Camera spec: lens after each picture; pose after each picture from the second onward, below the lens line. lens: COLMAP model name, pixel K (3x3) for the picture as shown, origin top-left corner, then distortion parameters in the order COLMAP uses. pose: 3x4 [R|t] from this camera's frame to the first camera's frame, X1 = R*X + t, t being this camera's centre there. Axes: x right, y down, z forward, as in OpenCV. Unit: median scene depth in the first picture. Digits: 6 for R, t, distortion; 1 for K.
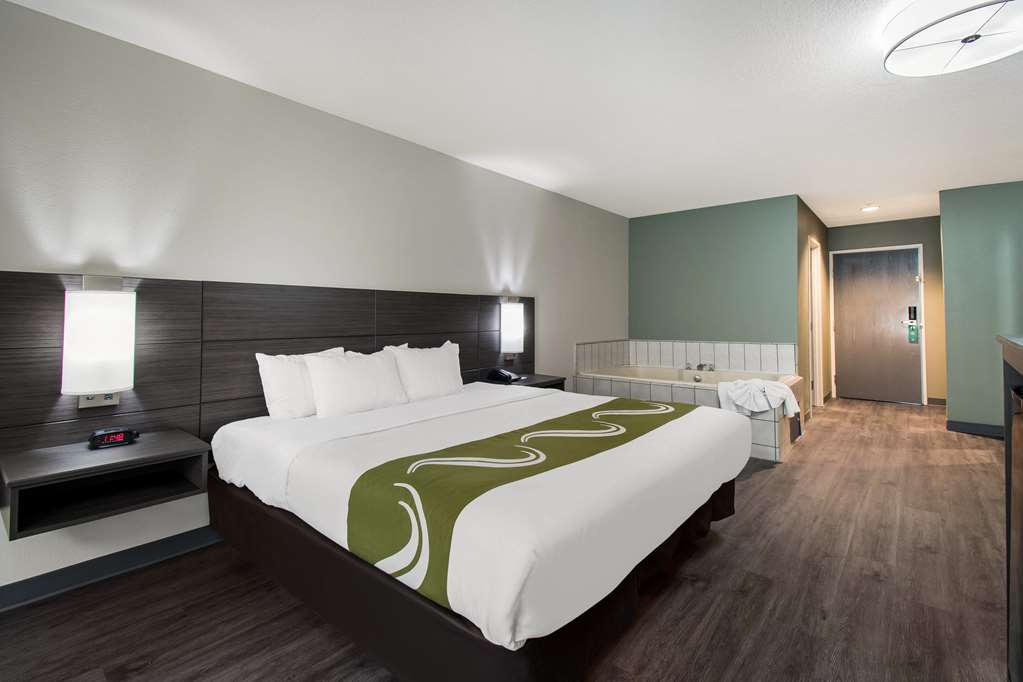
lens RADIAL K [[471.1, 0, 512.8], [0, 471.1, 301.7], [0, 0, 1]] dist [0.000240, 0.000080]
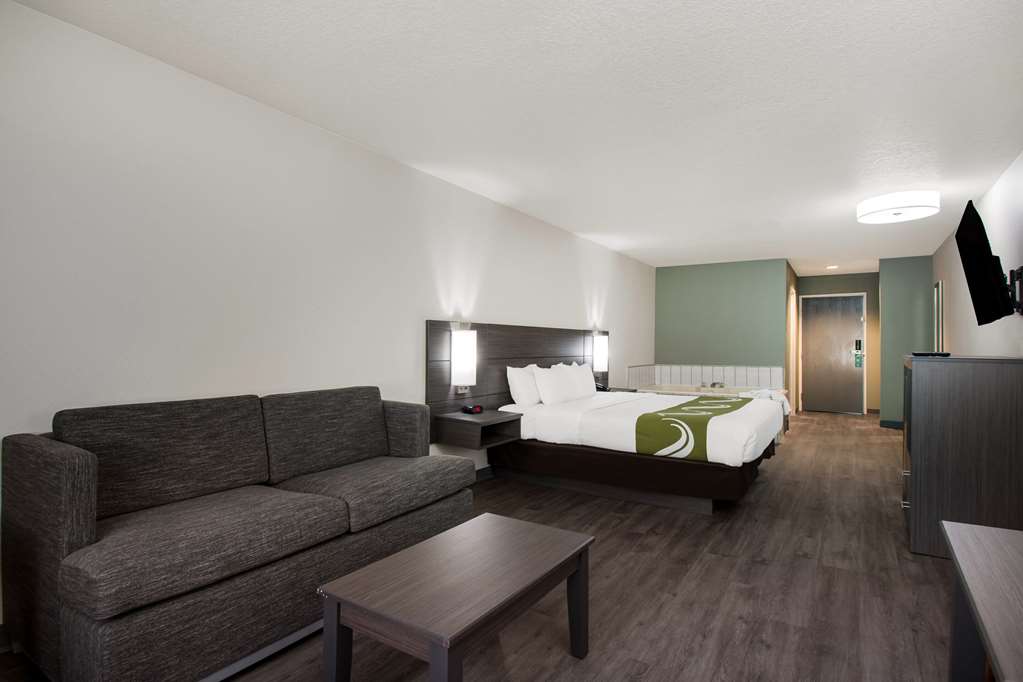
lens RADIAL K [[535.6, 0, 511.5], [0, 535.6, 341.0], [0, 0, 1]] dist [0.002844, 0.000322]
pose [[0.989988, 0.006142, 0.141020, -0.361079], [-0.008946, 0.999775, 0.019259, -0.007544], [-0.140870, -0.020327, 0.989819, -0.388584]]
